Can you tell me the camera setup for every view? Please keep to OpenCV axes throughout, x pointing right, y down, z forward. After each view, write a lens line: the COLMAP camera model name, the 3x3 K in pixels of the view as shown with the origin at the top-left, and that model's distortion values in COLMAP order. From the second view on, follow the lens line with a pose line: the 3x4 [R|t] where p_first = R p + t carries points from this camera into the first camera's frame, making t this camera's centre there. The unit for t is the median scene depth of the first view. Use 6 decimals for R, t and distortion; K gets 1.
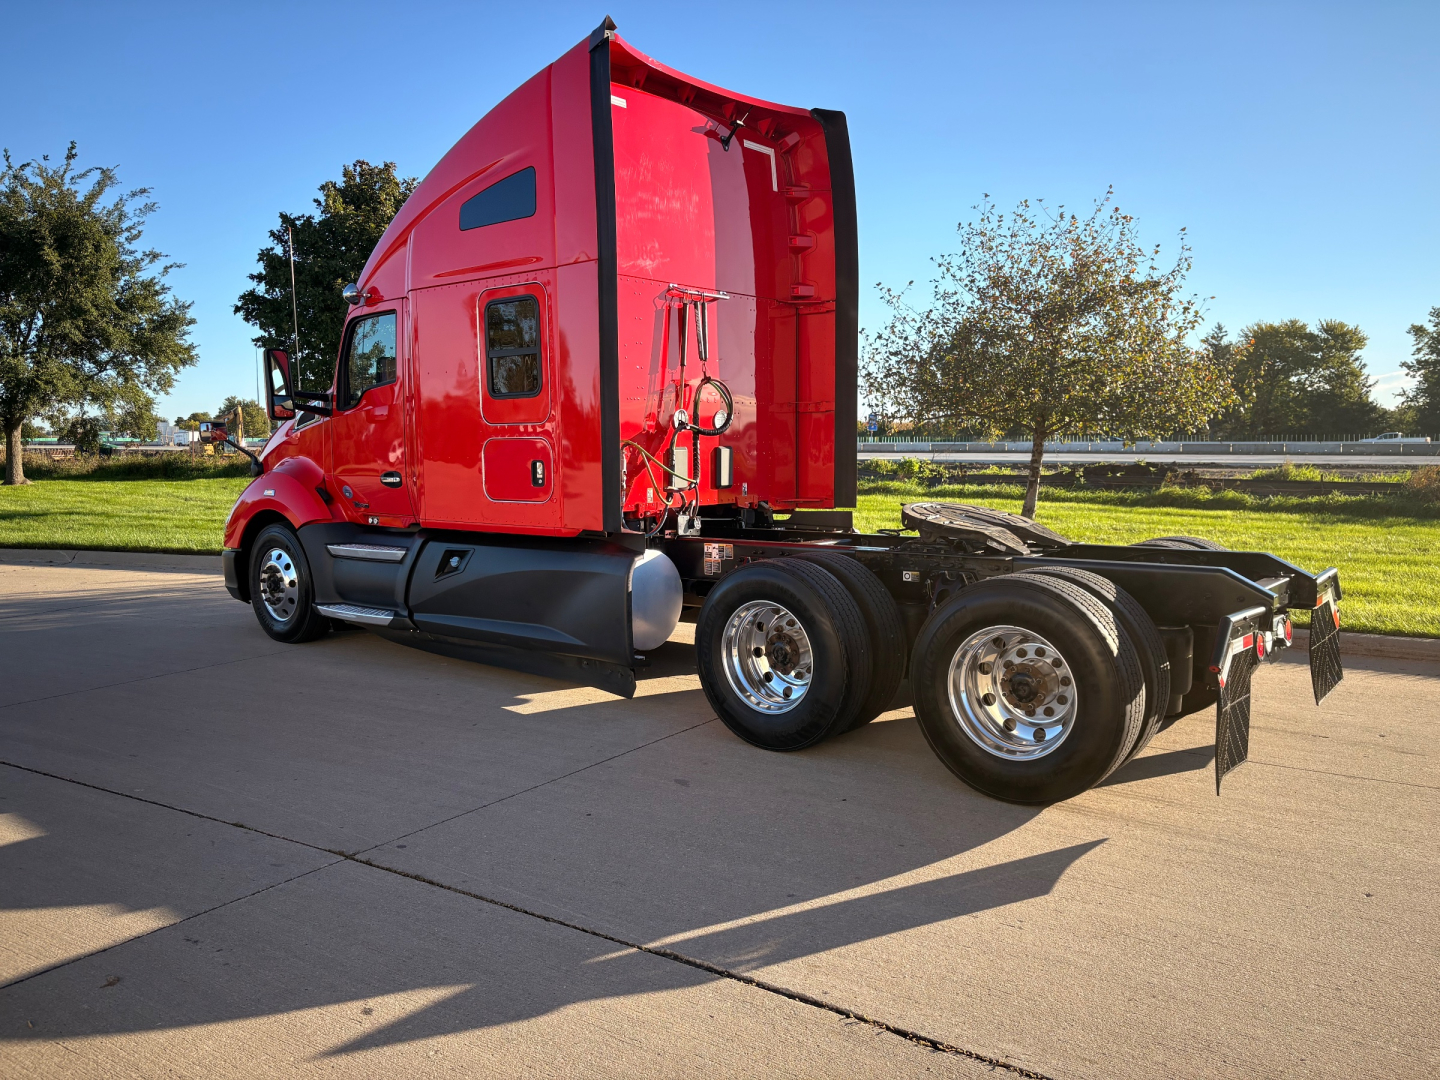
lens RADIAL K [[1106.9, 0, 720.0], [0, 1106.9, 540.0], [0, 0, 1]] dist [-0.000053, -0.006287]
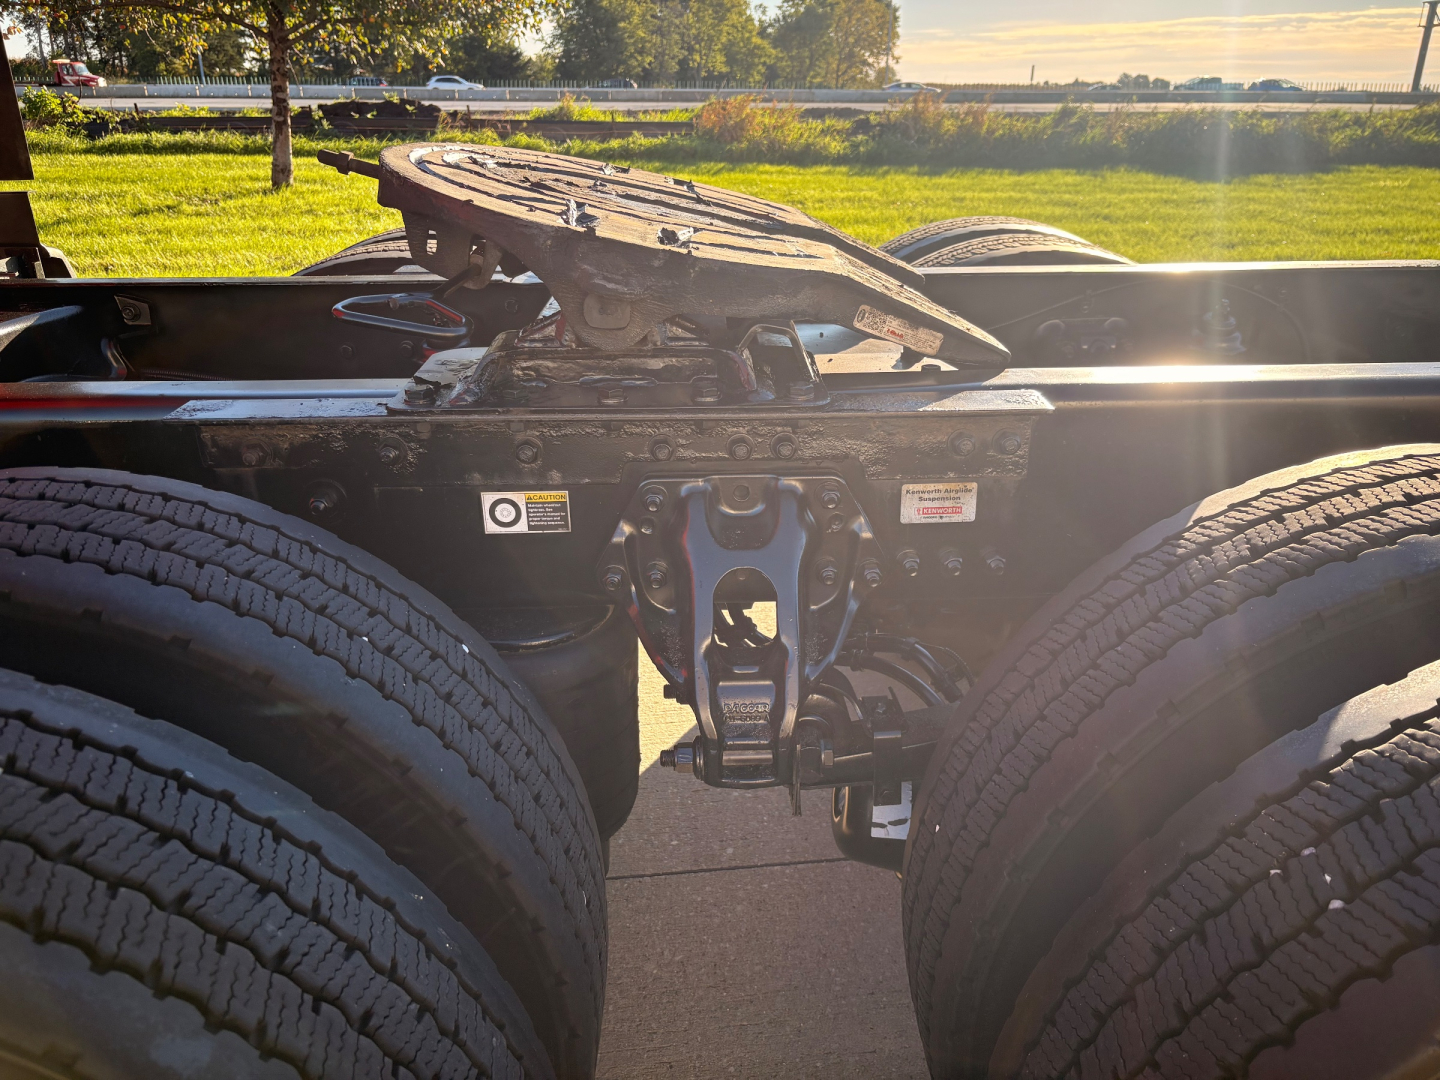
lens RADIAL K [[1106.9, 0, 720.0], [0, 1106.9, 540.0], [0, 0, 1]] dist [-0.000053, -0.006287]
pose [[0.757982, -0.239247, 0.606814, 0.021997], [0.050543, 0.949050, 0.311045, -0.008161], [-0.650314, -0.205096, 0.731456, 0.255320]]
